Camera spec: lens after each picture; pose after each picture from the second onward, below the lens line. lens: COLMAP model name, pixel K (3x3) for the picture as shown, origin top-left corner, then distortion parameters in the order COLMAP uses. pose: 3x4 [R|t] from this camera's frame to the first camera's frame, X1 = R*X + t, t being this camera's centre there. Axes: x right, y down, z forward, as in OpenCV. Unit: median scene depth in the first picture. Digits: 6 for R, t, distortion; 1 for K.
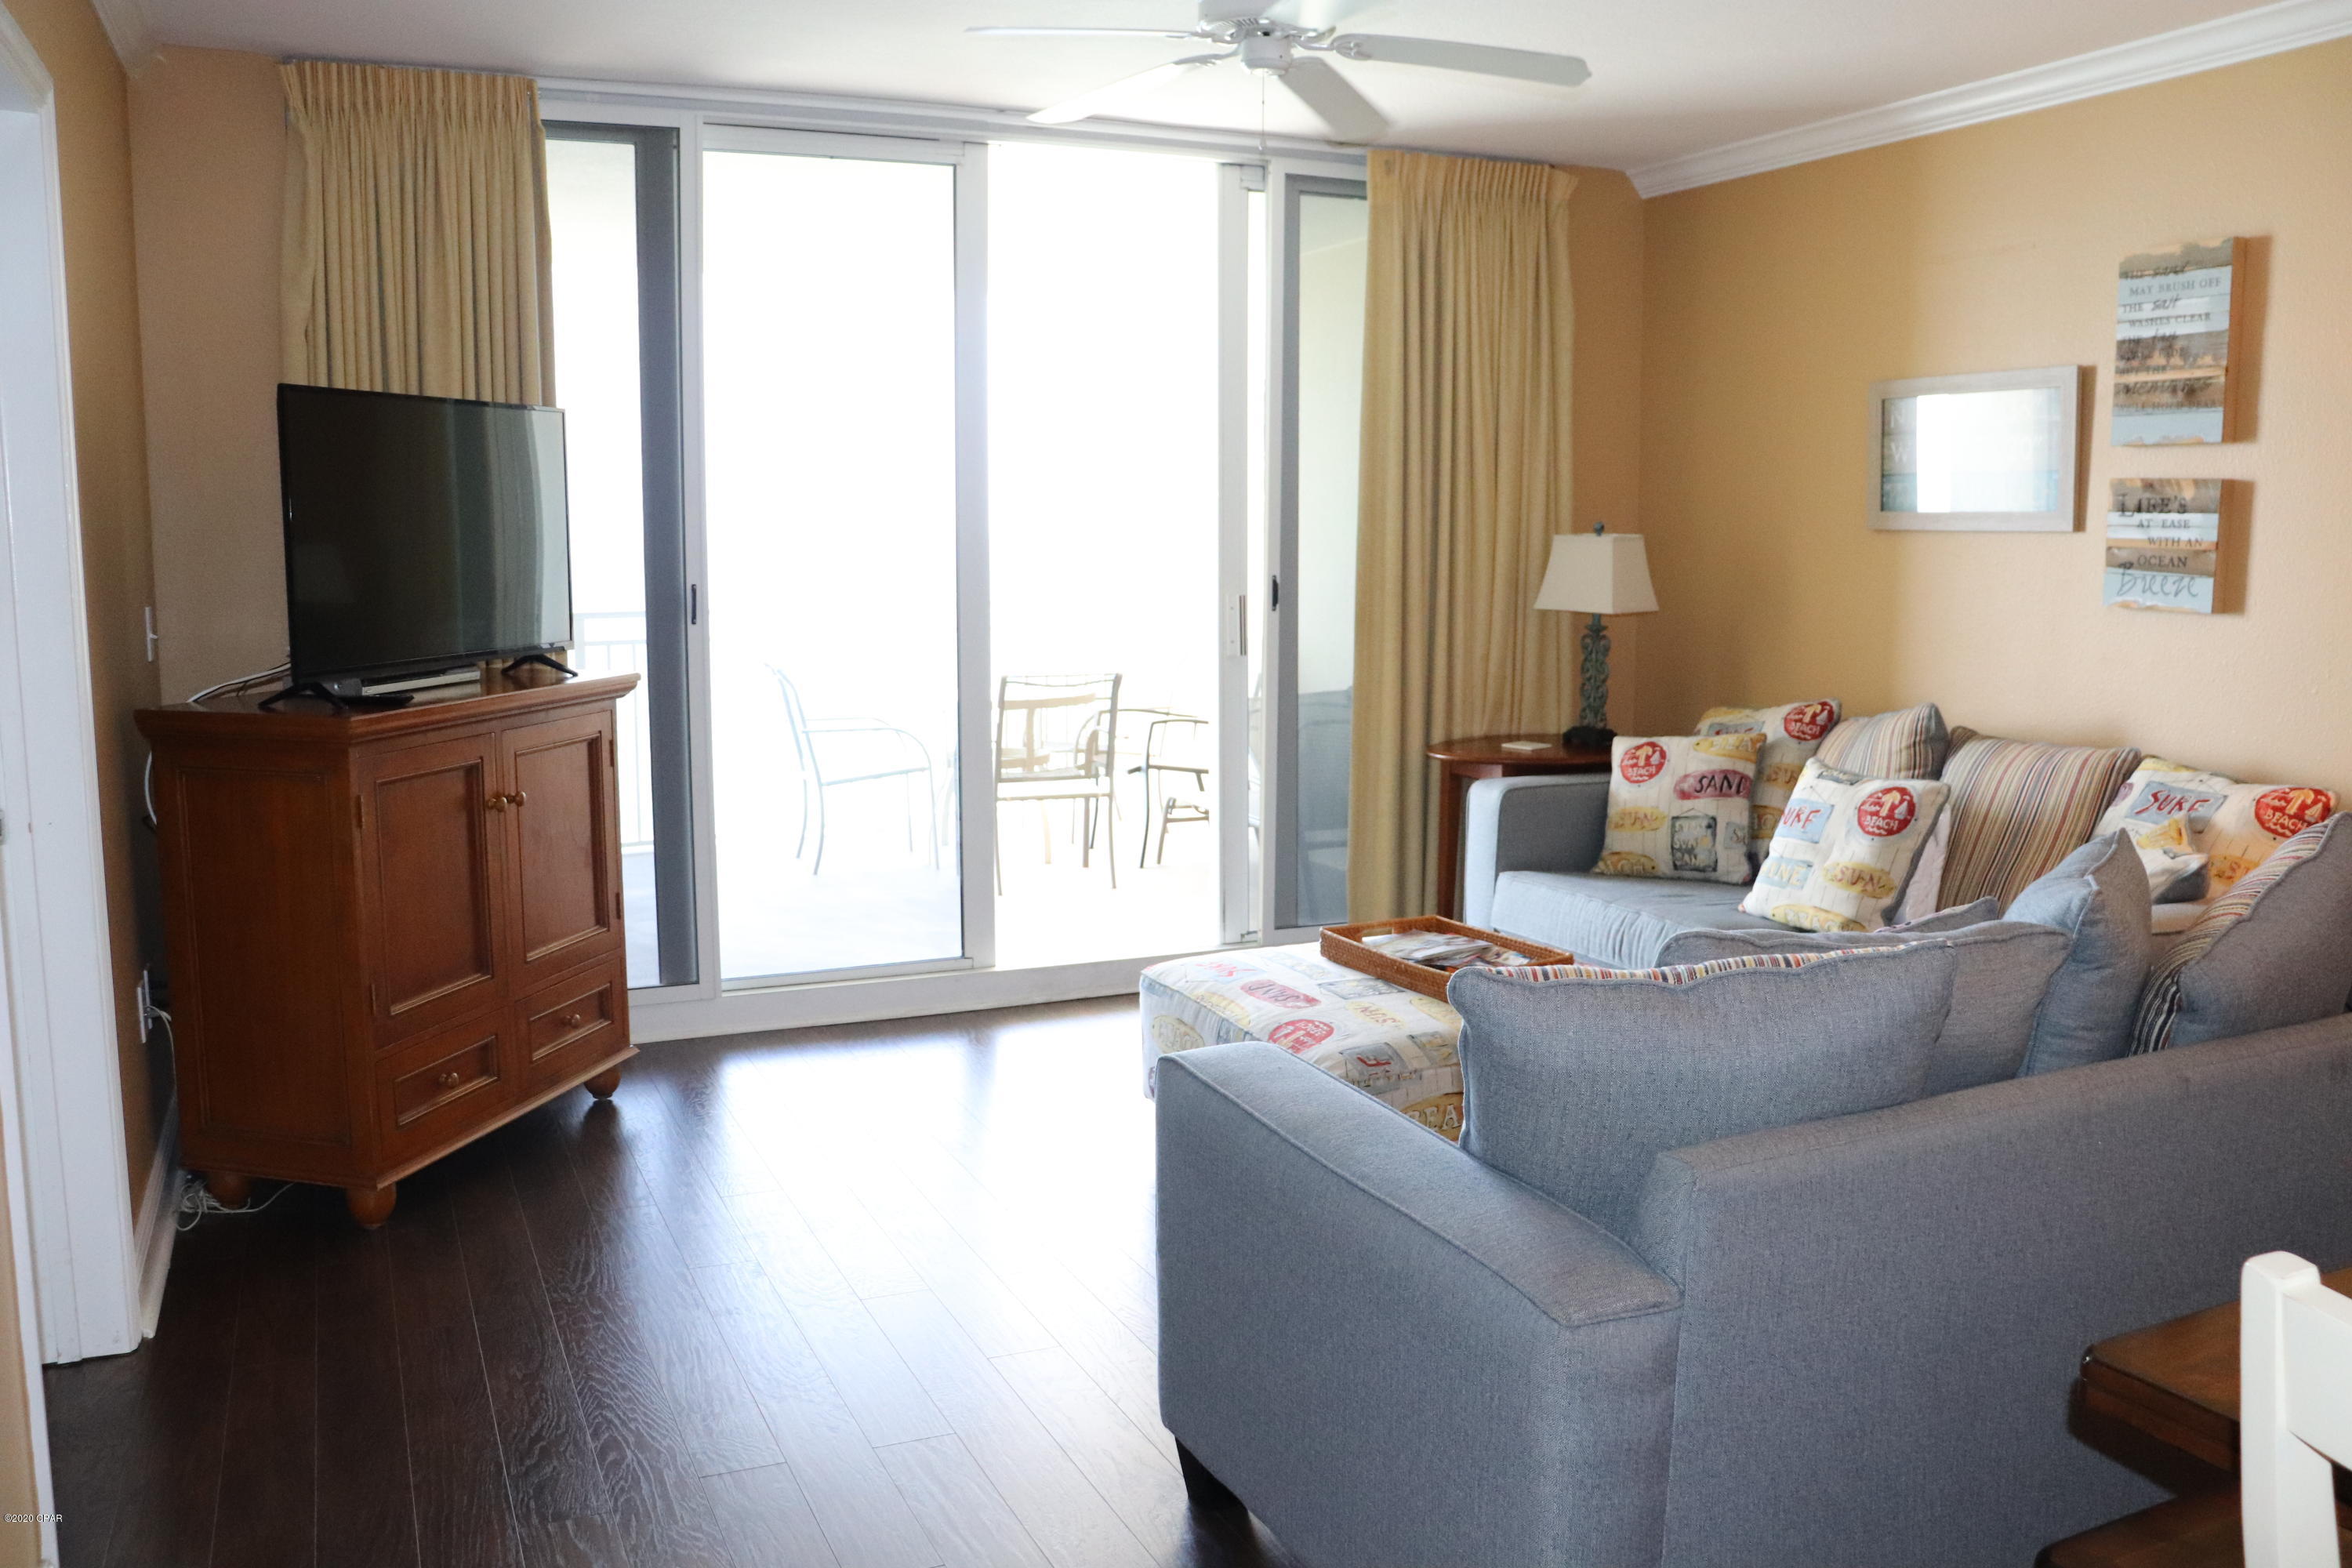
lens RADIAL K [[1917.7, 0, 1176.0], [0, 1917.7, 784.0], [0, 0, 1]] dist [-0.101548, 0.002519]
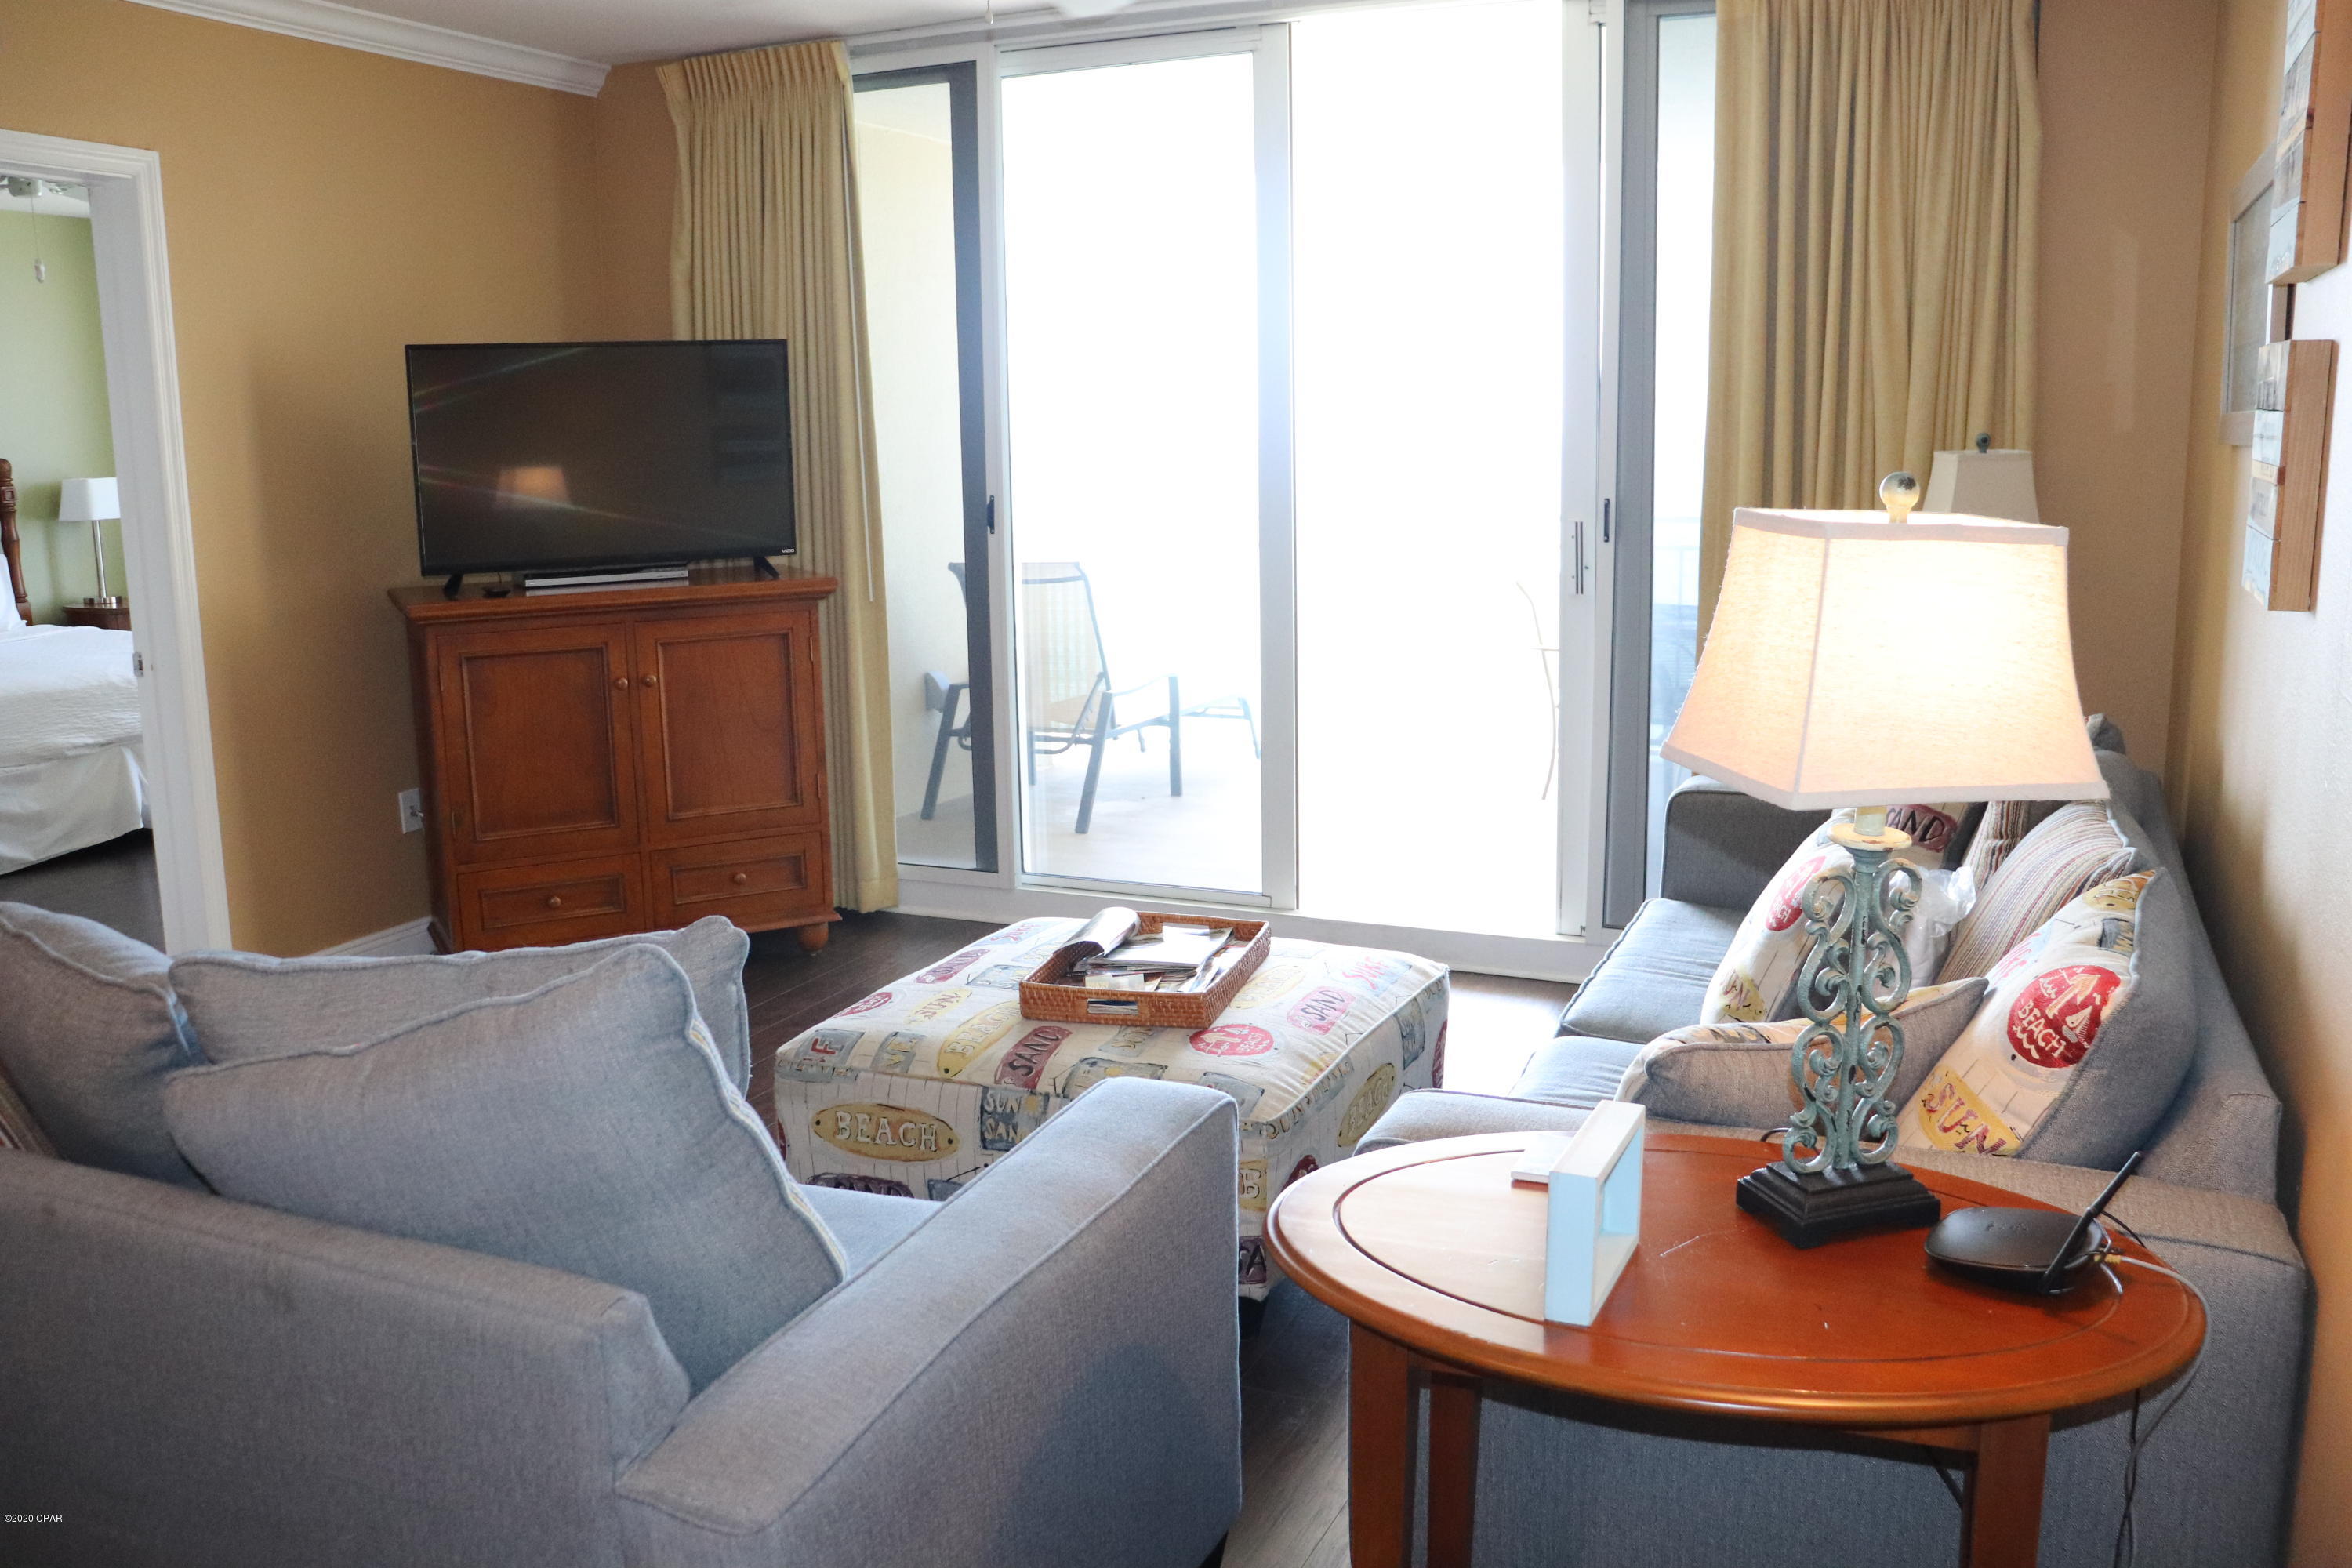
lens RADIAL K [[1917.7, 0, 1176.0], [0, 1917.7, 784.0], [0, 0, 1]] dist [-0.101548, 0.002519]
pose [[0.658479, 0.127312, -0.741753, 0.643825], [-0.084850, 0.991863, 0.094916, -0.058400], [0.747801, 0.000438, 0.663923, 0.387722]]
